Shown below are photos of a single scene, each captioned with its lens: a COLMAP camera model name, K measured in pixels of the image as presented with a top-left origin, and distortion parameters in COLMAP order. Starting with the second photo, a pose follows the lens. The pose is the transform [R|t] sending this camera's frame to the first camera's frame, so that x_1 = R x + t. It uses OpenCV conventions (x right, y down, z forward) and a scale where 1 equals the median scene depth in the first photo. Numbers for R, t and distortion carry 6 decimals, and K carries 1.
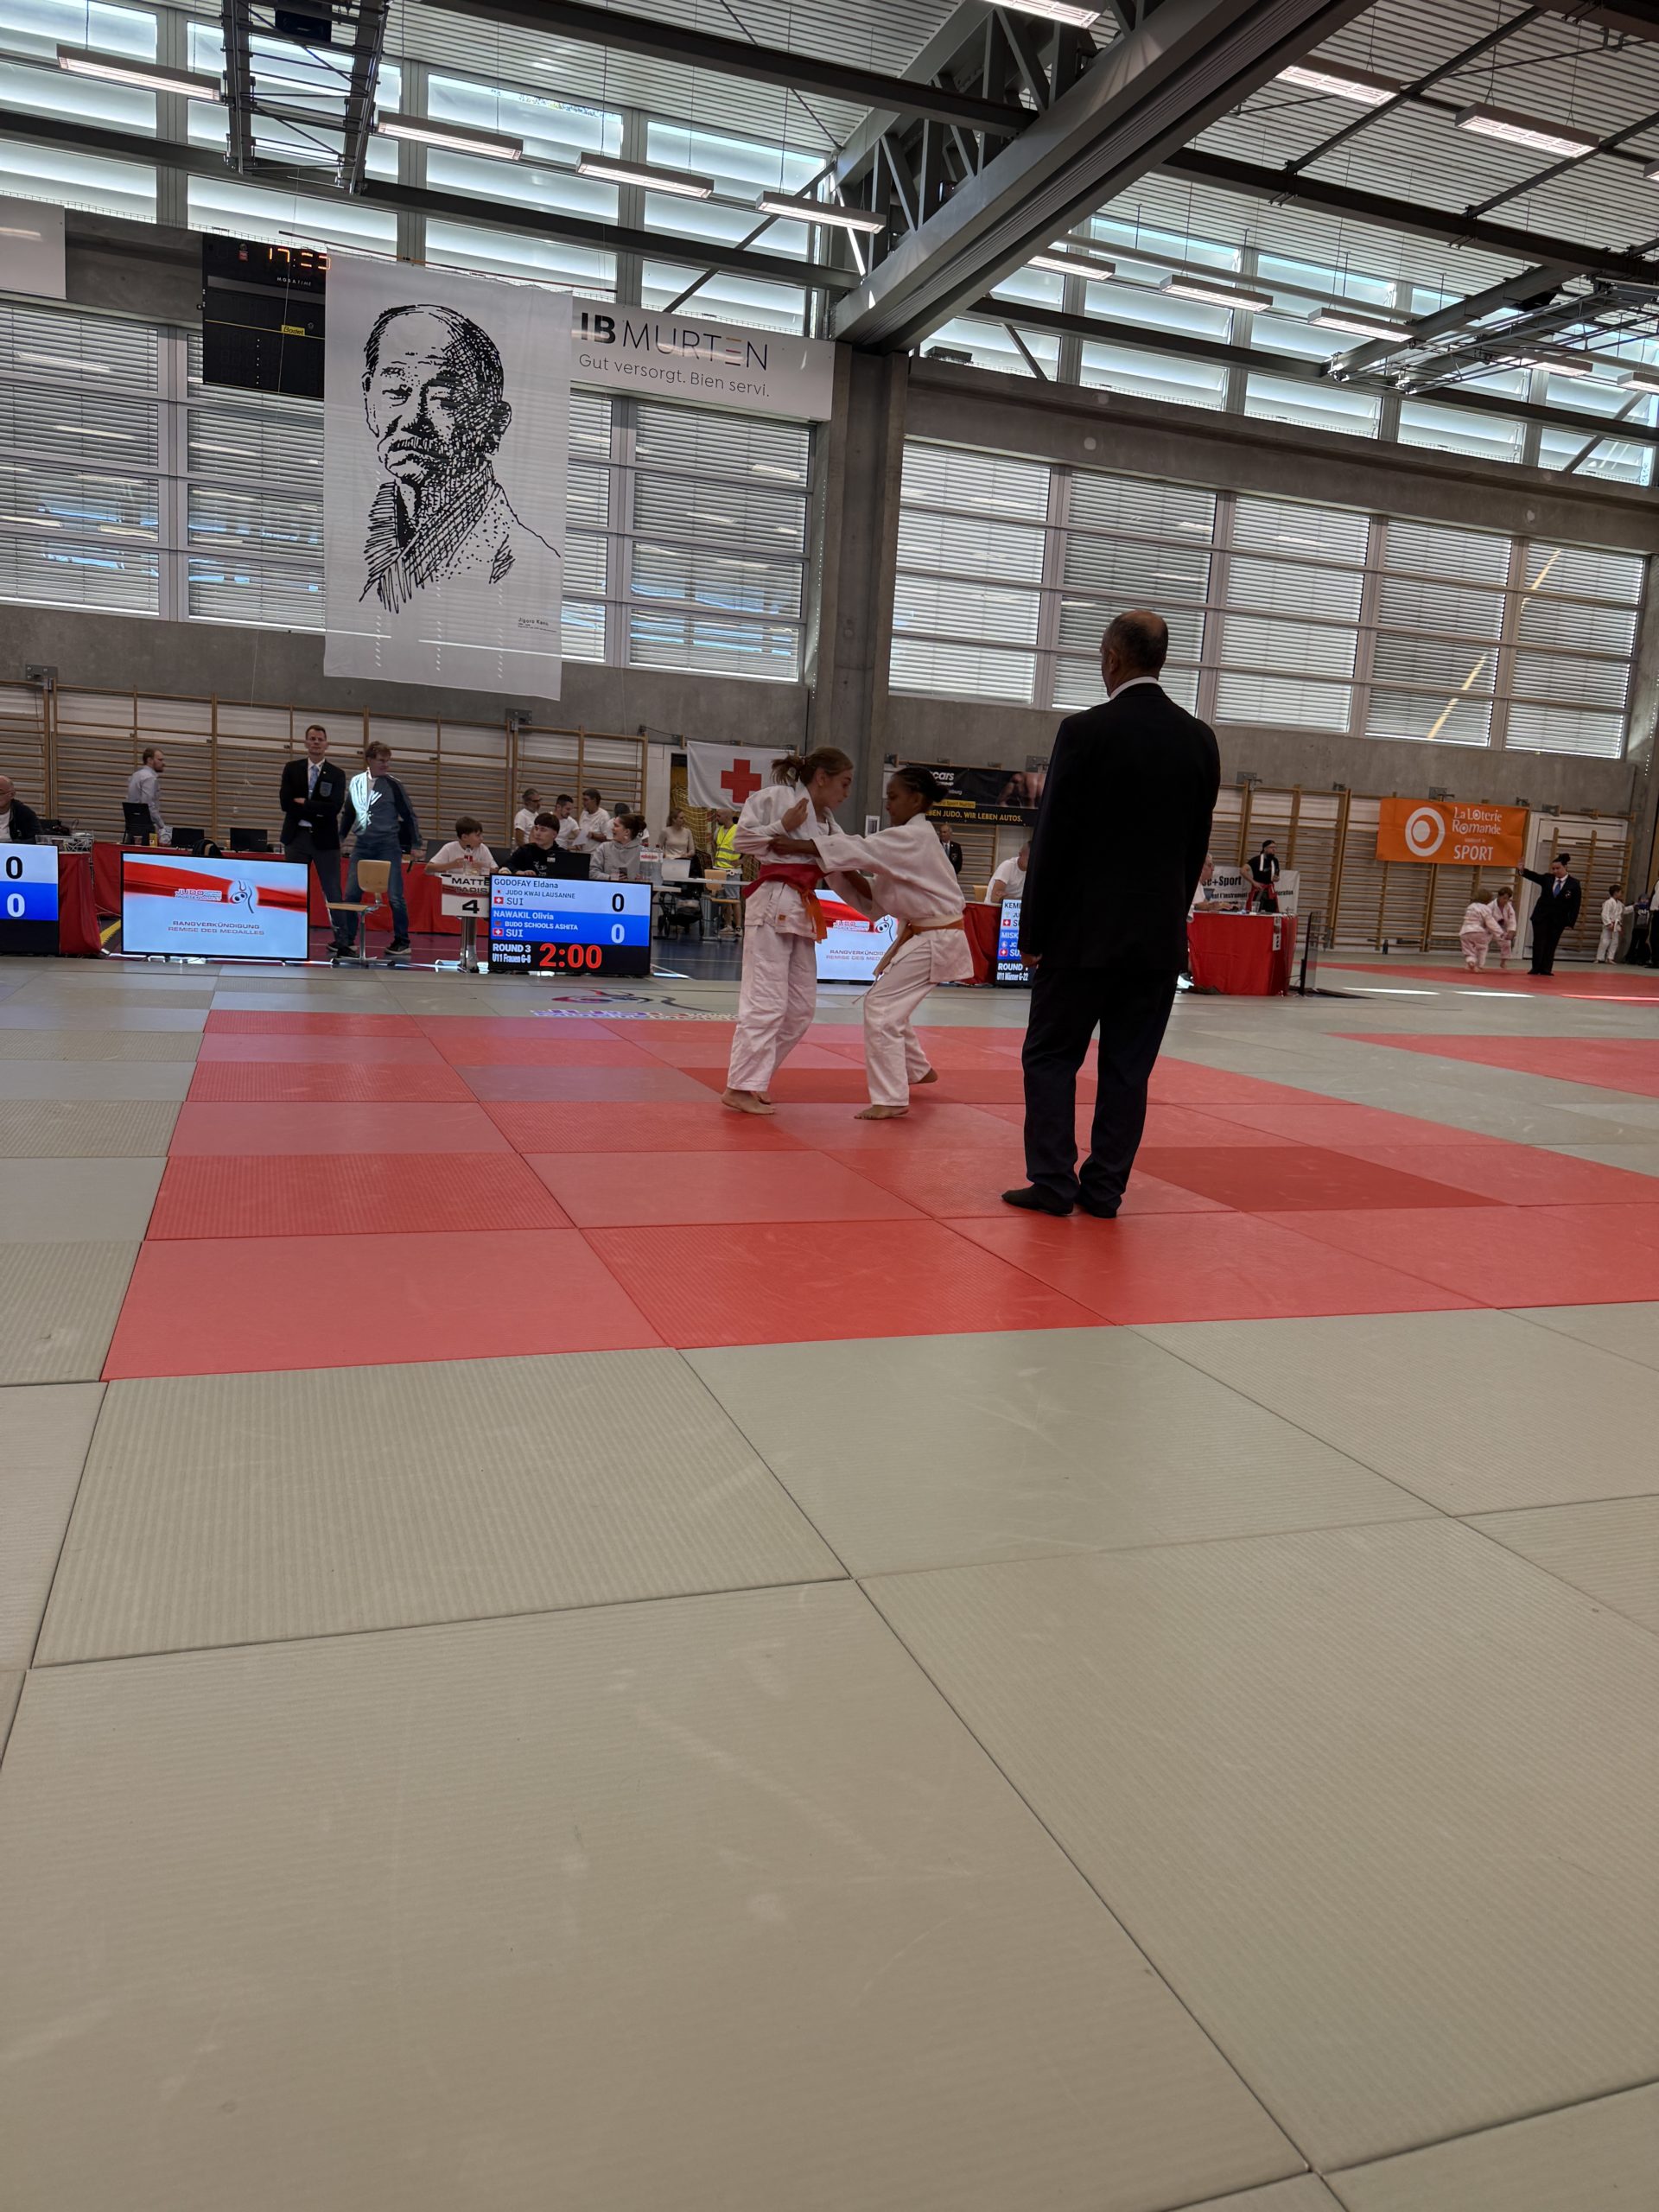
lens RADIAL K [[1574.9, 0, 848.1], [0, 1574.9, 1118.3], [0, 0, 1]] dist [0.024159, -0.045985]
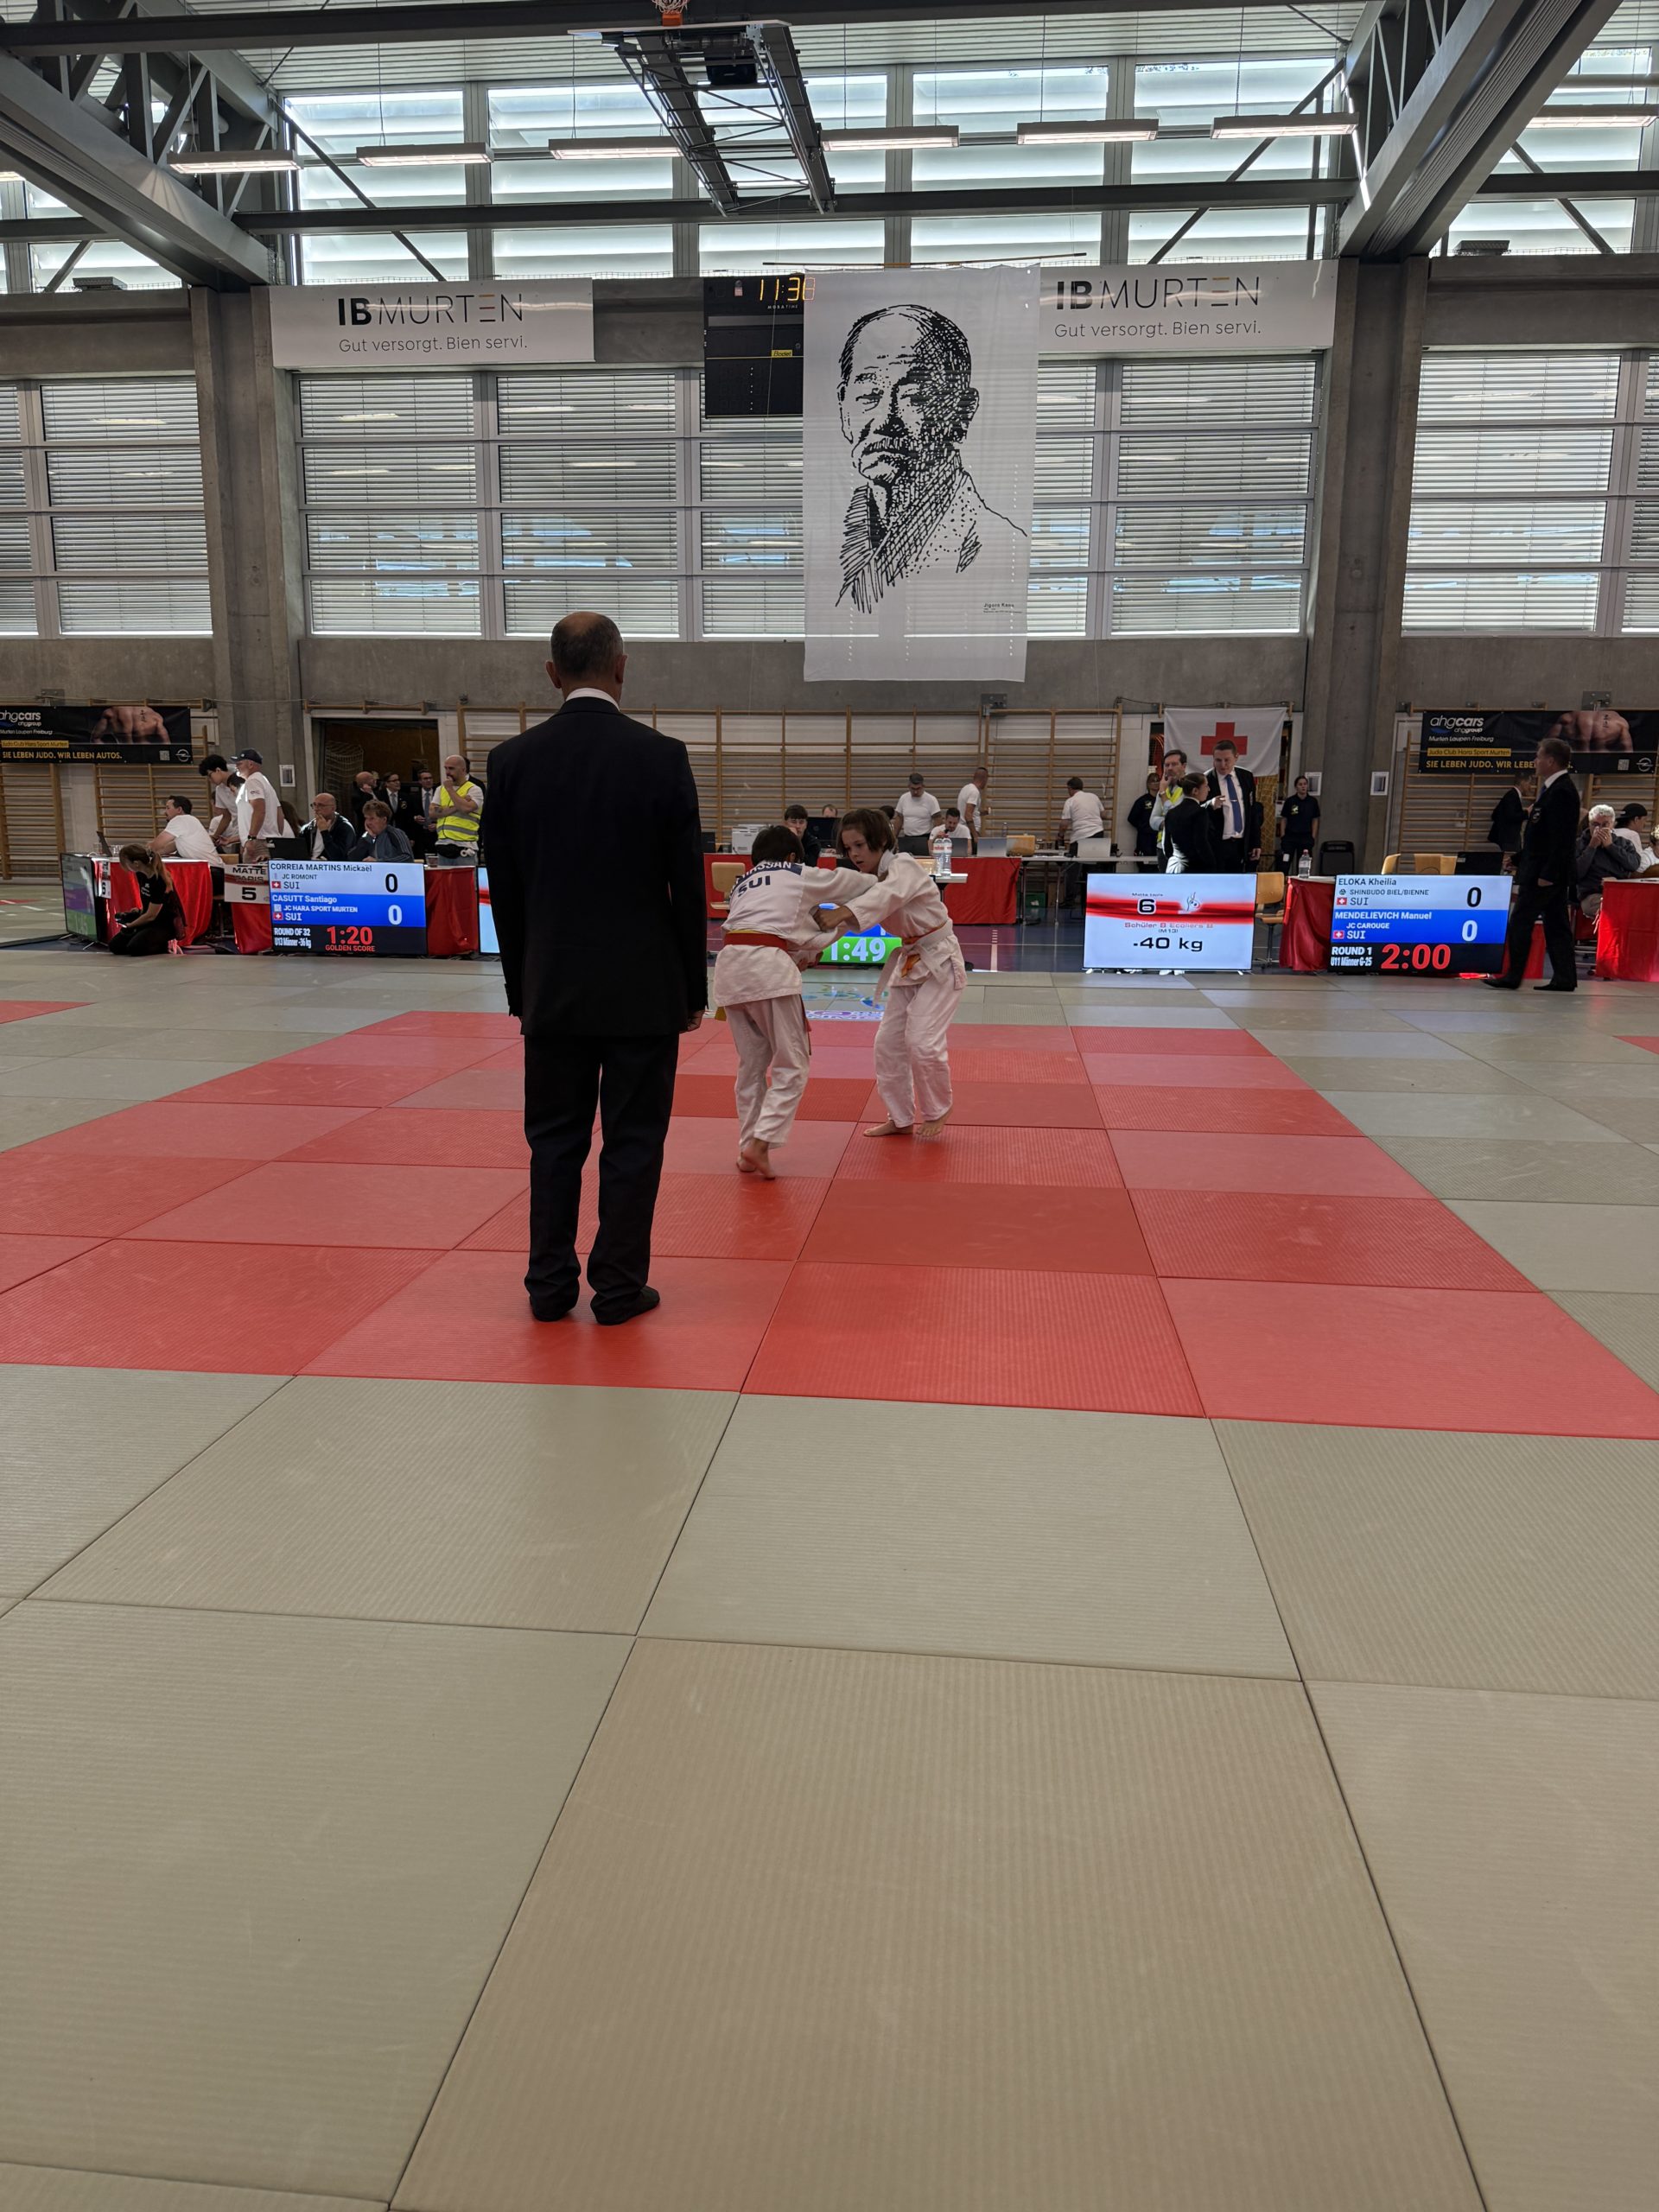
lens RADIAL K [[1574.9, 0, 831.8], [0, 1574.9, 1122.3], [0, 0, 1]] dist [0.024159, -0.045985]
pose [[0.897705, 0.035082, -0.439199, 0.162595], [-0.025649, 0.999296, 0.027397, -0.011629], [0.439851, -0.013329, 0.897972, 0.051526]]
